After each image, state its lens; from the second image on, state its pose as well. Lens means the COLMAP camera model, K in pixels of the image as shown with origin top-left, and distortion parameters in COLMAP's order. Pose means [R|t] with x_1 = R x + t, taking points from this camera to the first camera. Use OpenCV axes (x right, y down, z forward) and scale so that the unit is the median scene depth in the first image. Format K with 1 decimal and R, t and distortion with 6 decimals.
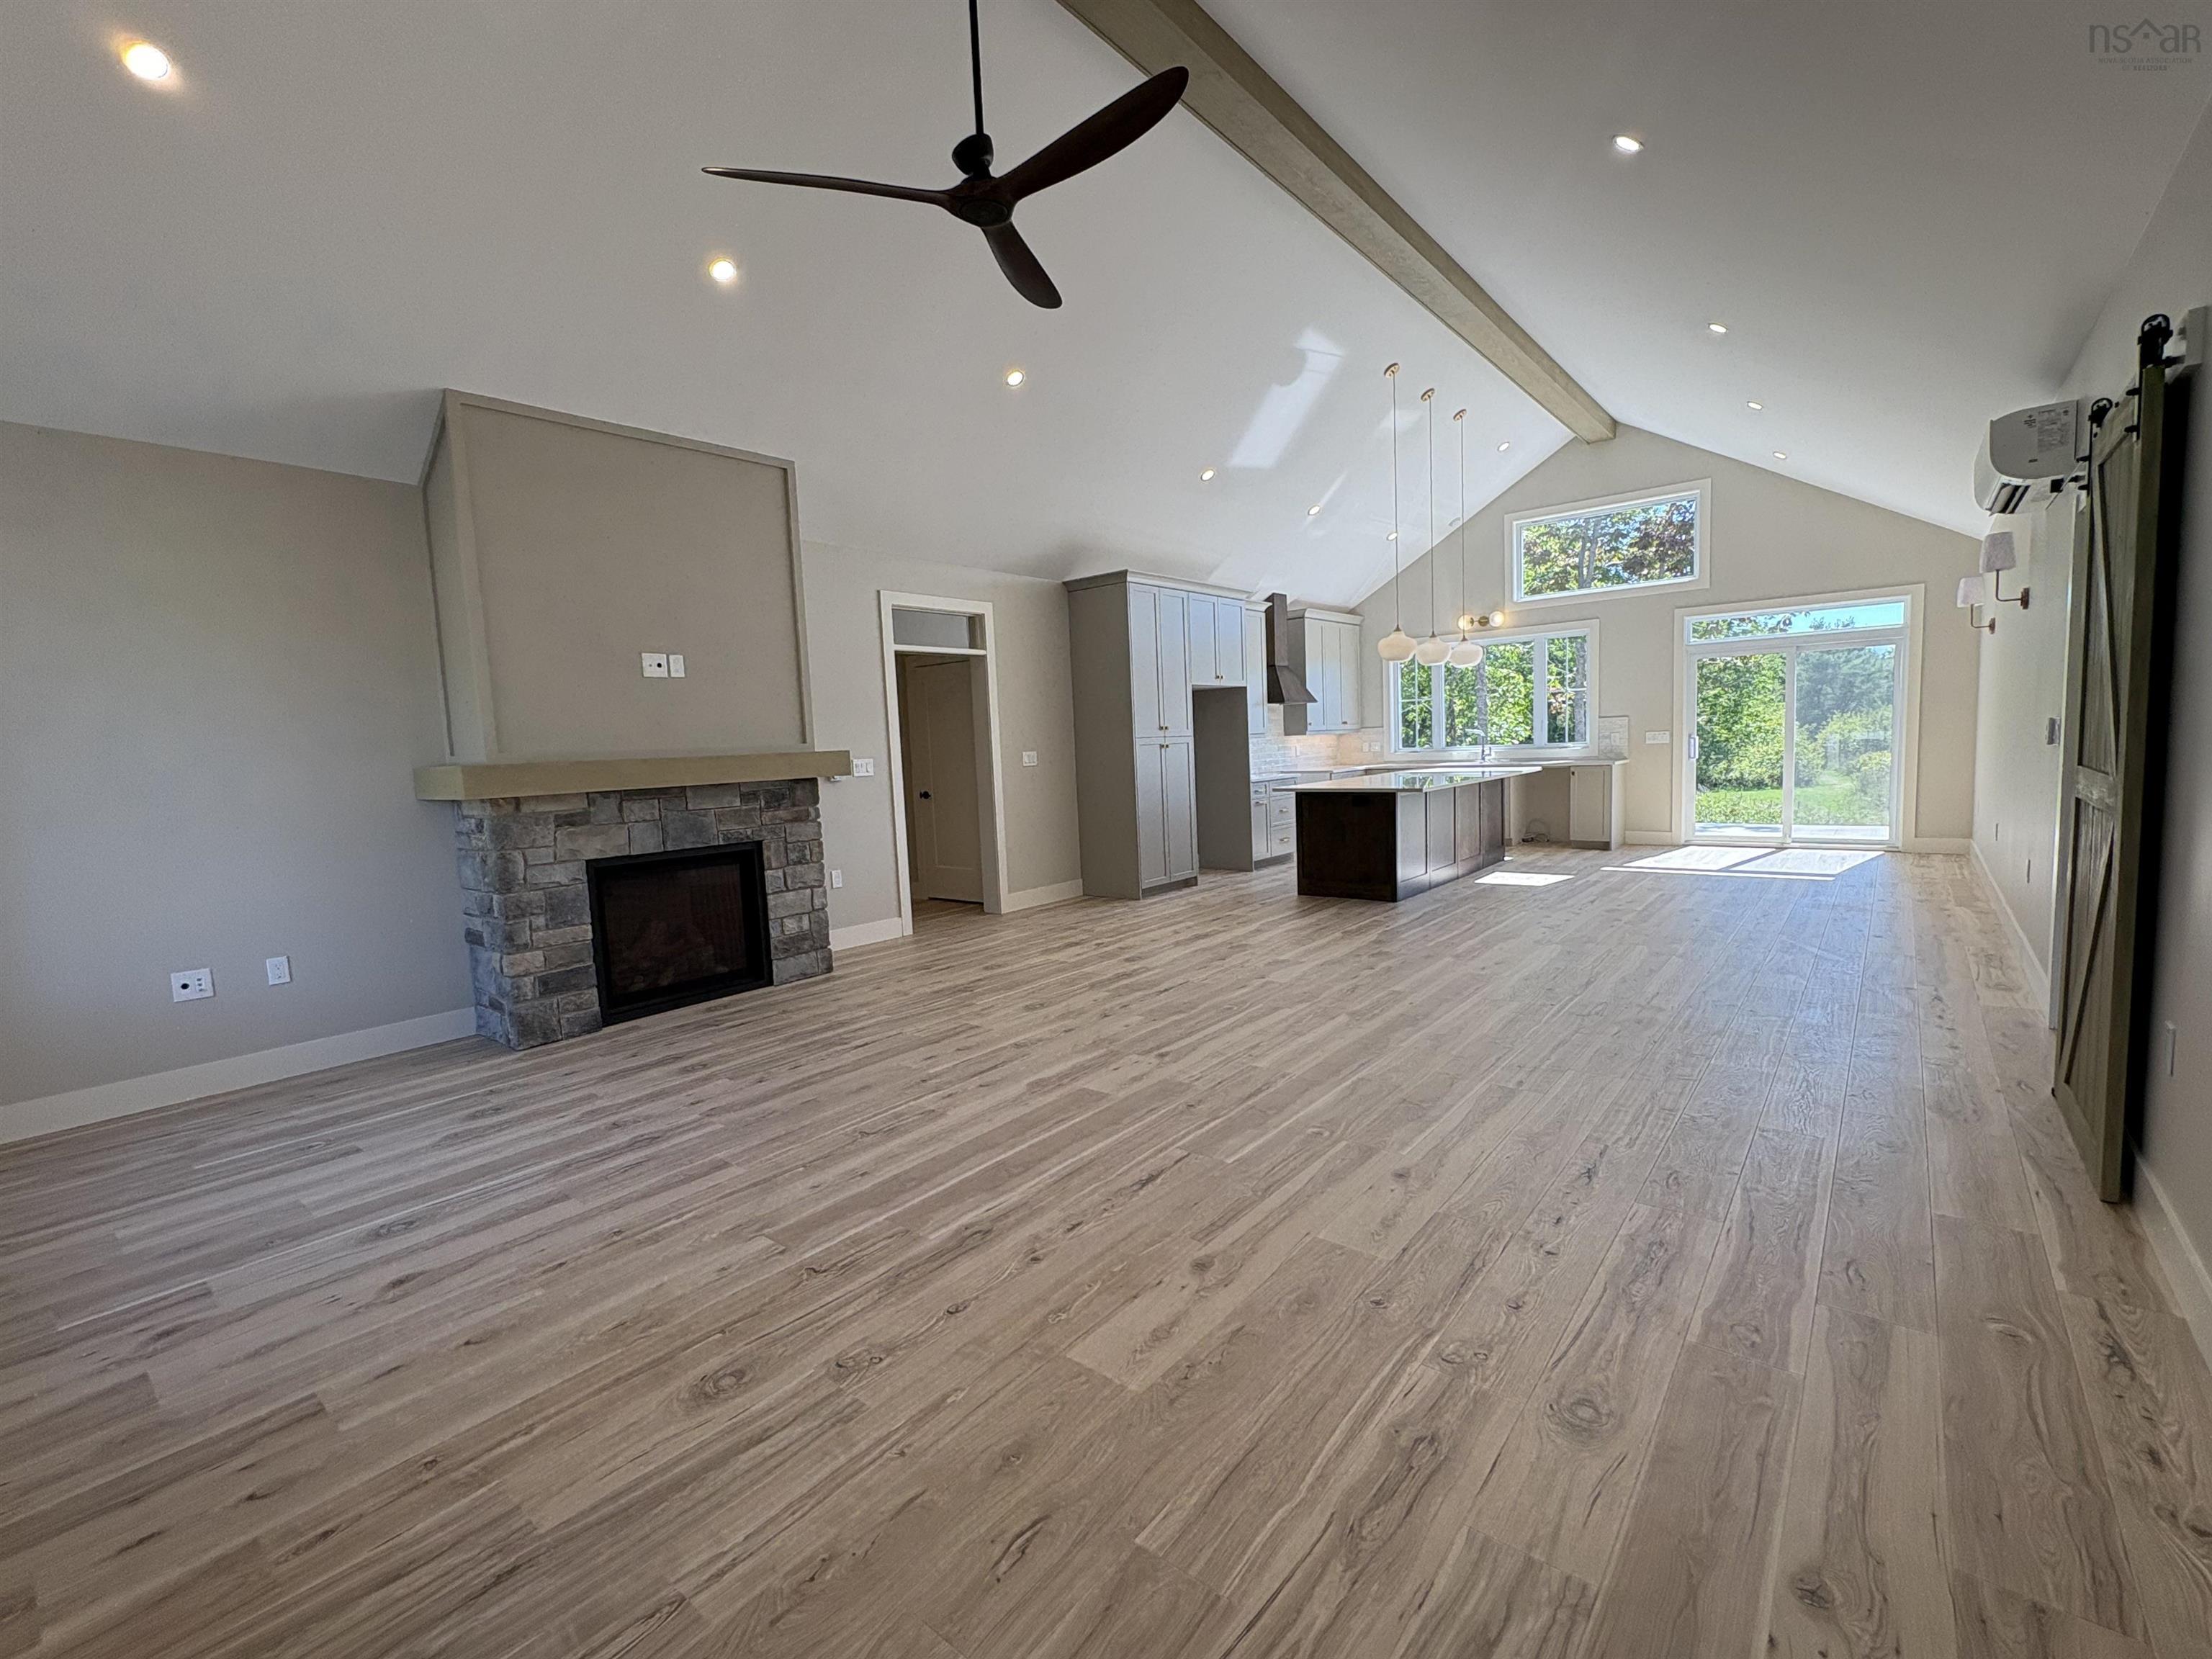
lens RADIAL K [[967.4, 0, 1103.3], [0, 967.4, 833.7], [0, 0, 1]] dist [0.000228, 0.000484]
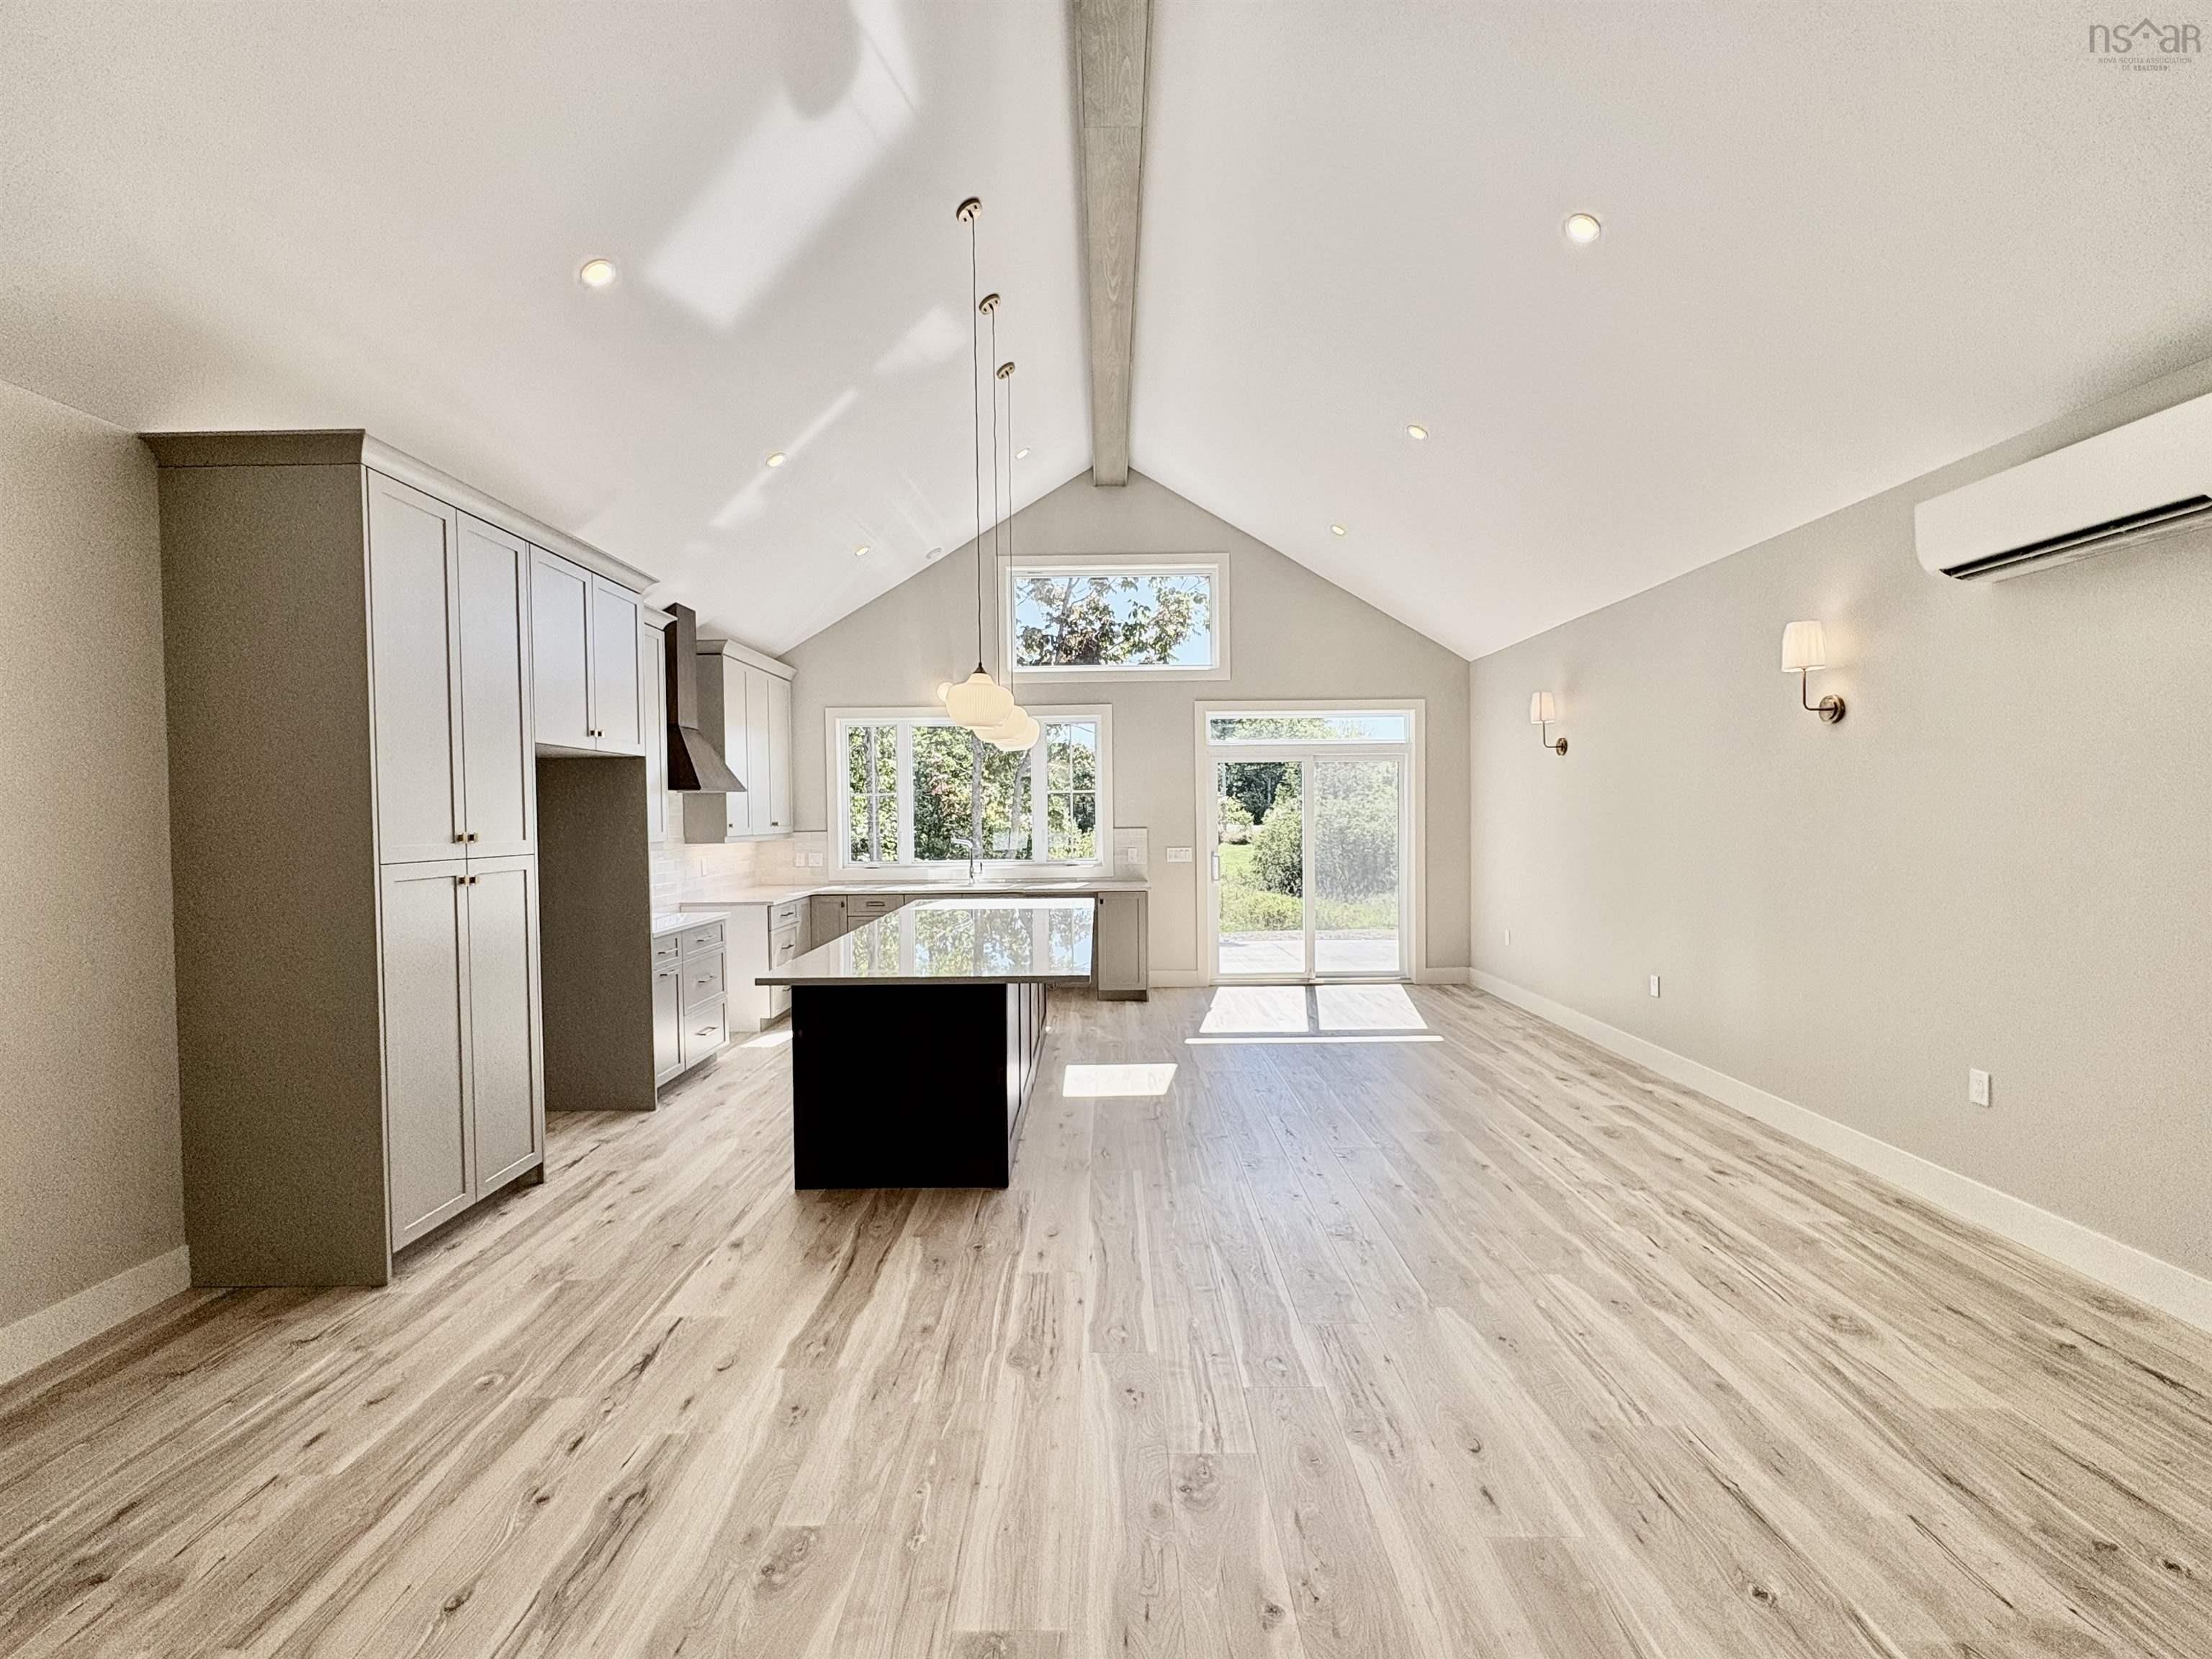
lens RADIAL K [[971.9, 0, 1109.4], [0, 971.9, 838.1], [0, 0, 1]] dist [0.000017, 0.000490]
pose [[0.773243, 0.017965, 0.633856, 0.009366], [0.038256, 0.996456, -0.074910, -0.055461], [-0.632955, 0.082173, 0.769815, 0.411787]]
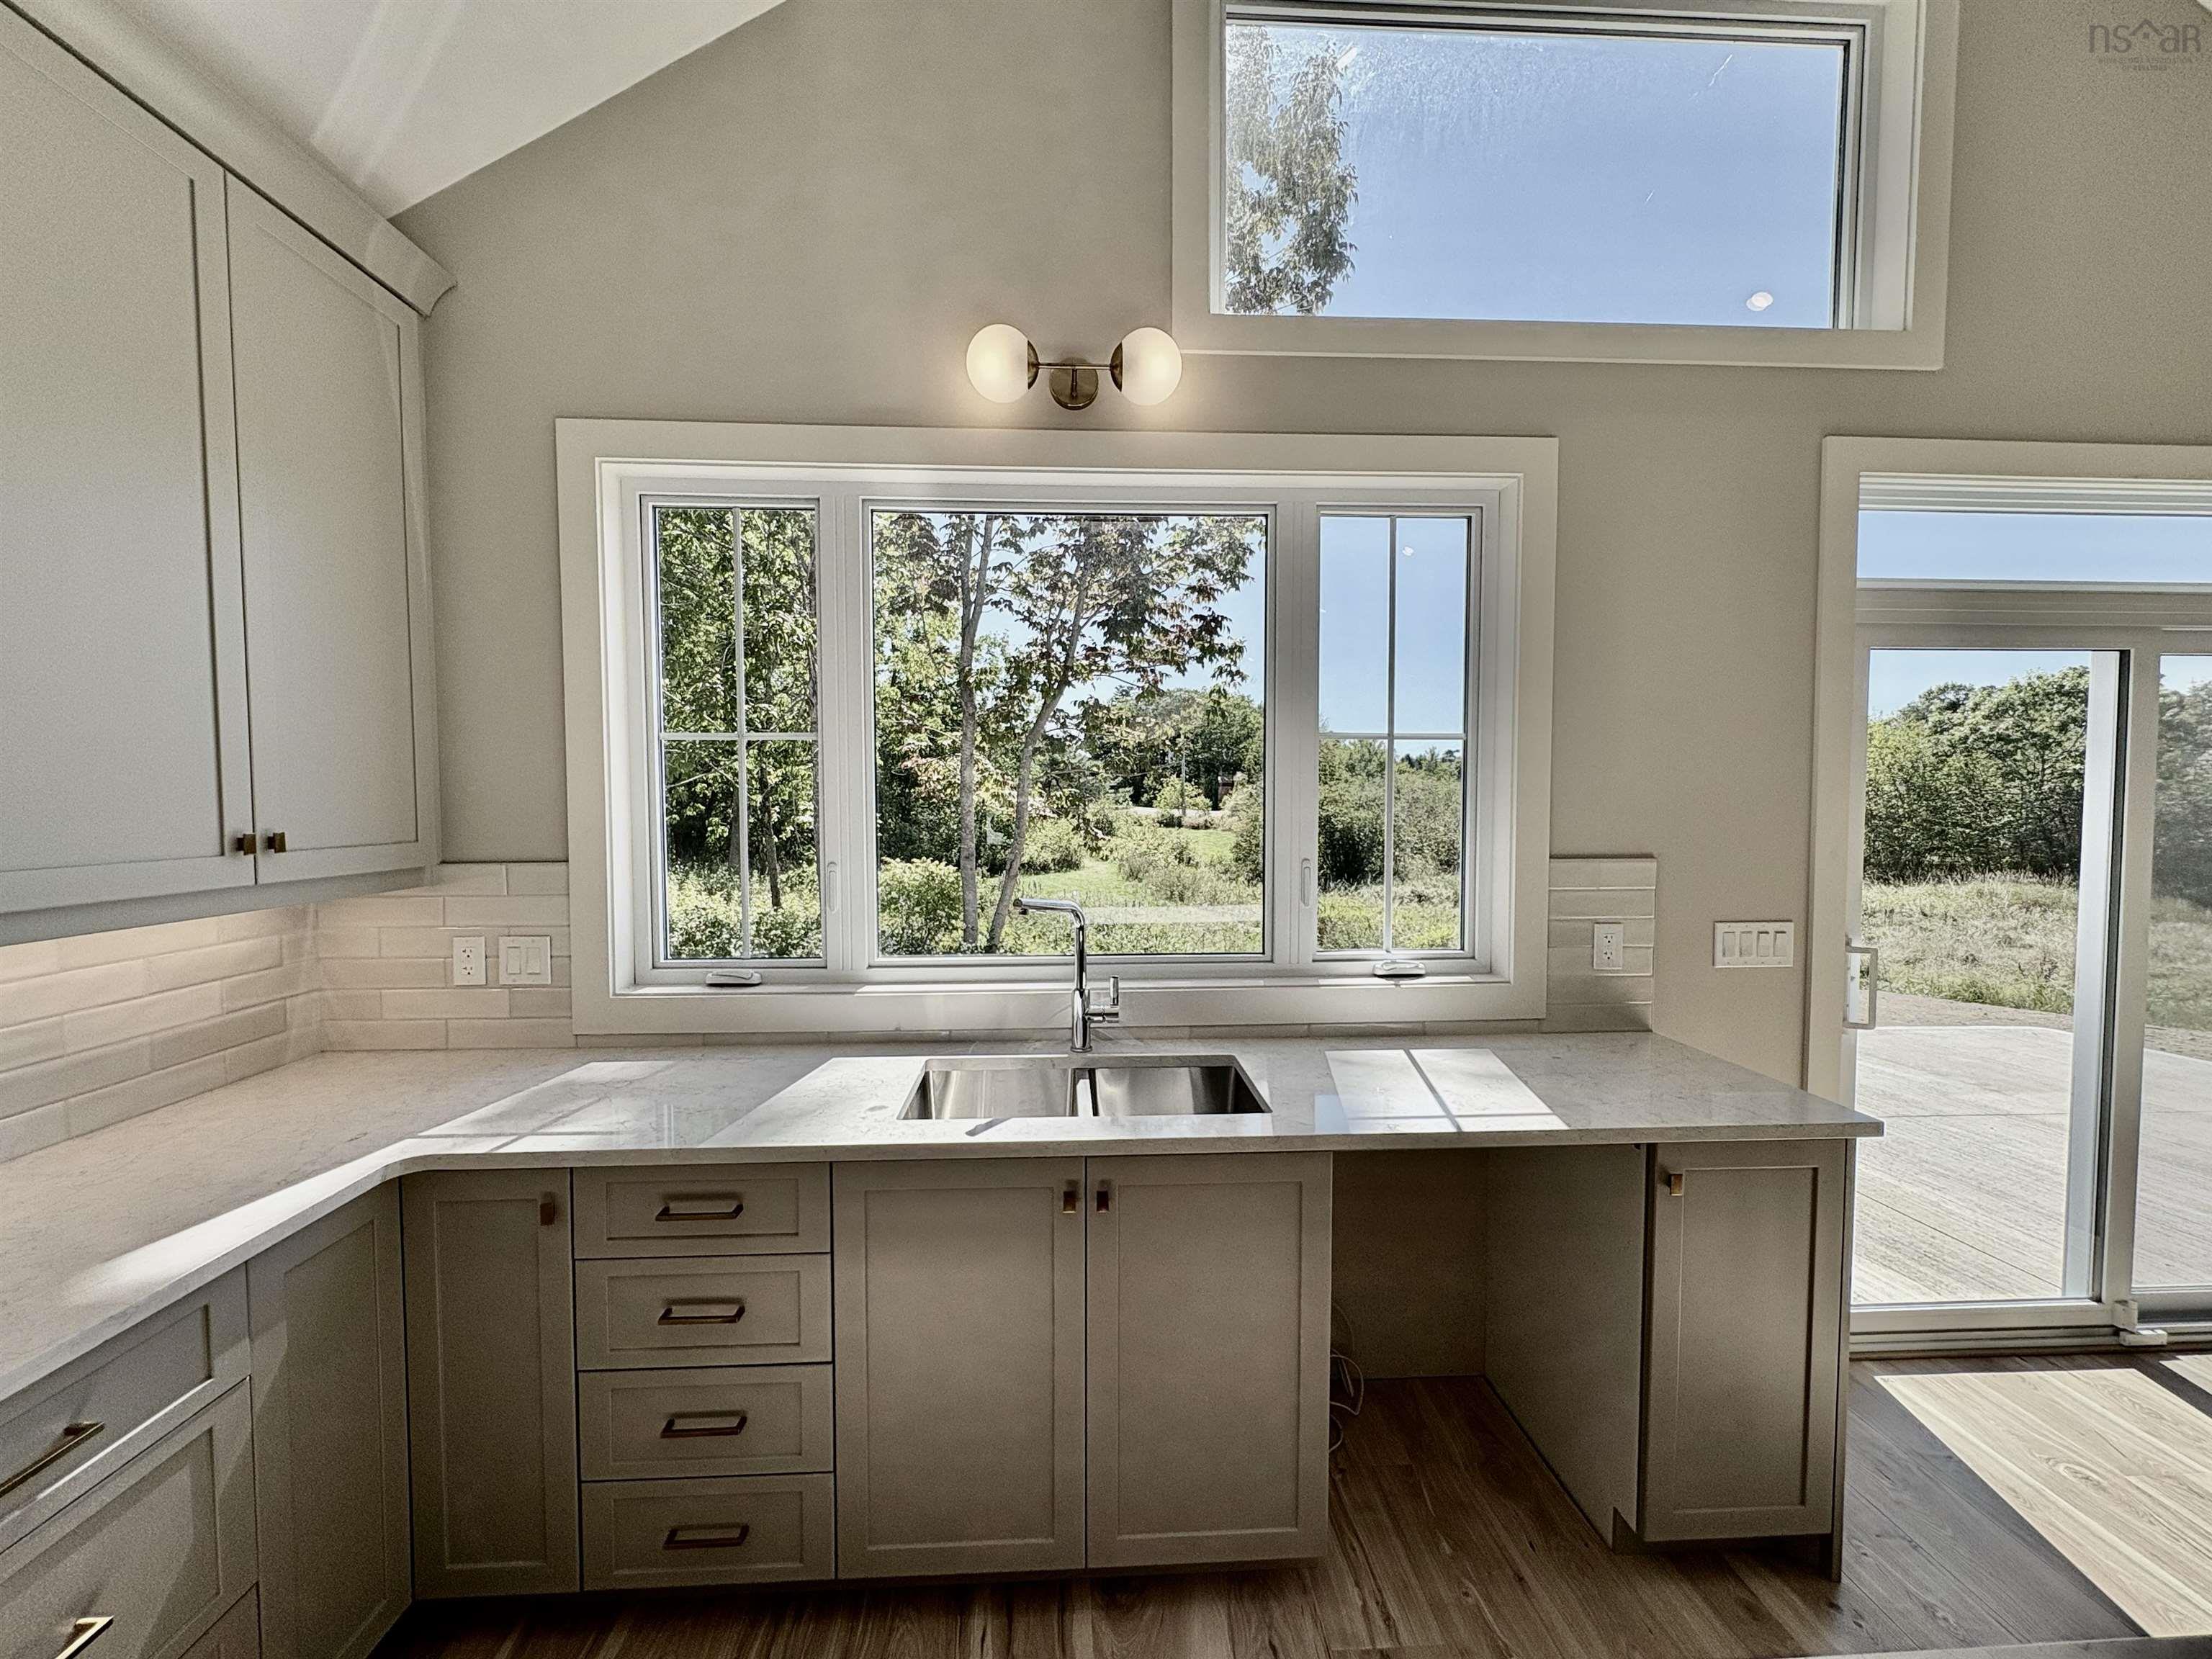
lens RADIAL K [[886.8, 0, 1108.0], [0, 886.8, 830.1], [0, 0, 1]] dist [0.000944, 0.000164]
pose [[0.737557, 0.017249, 0.675065, 0.297788], [0.032895, 0.997569, -0.061429, -0.122024], [-0.674483, 0.067514, 0.735197, 0.950676]]
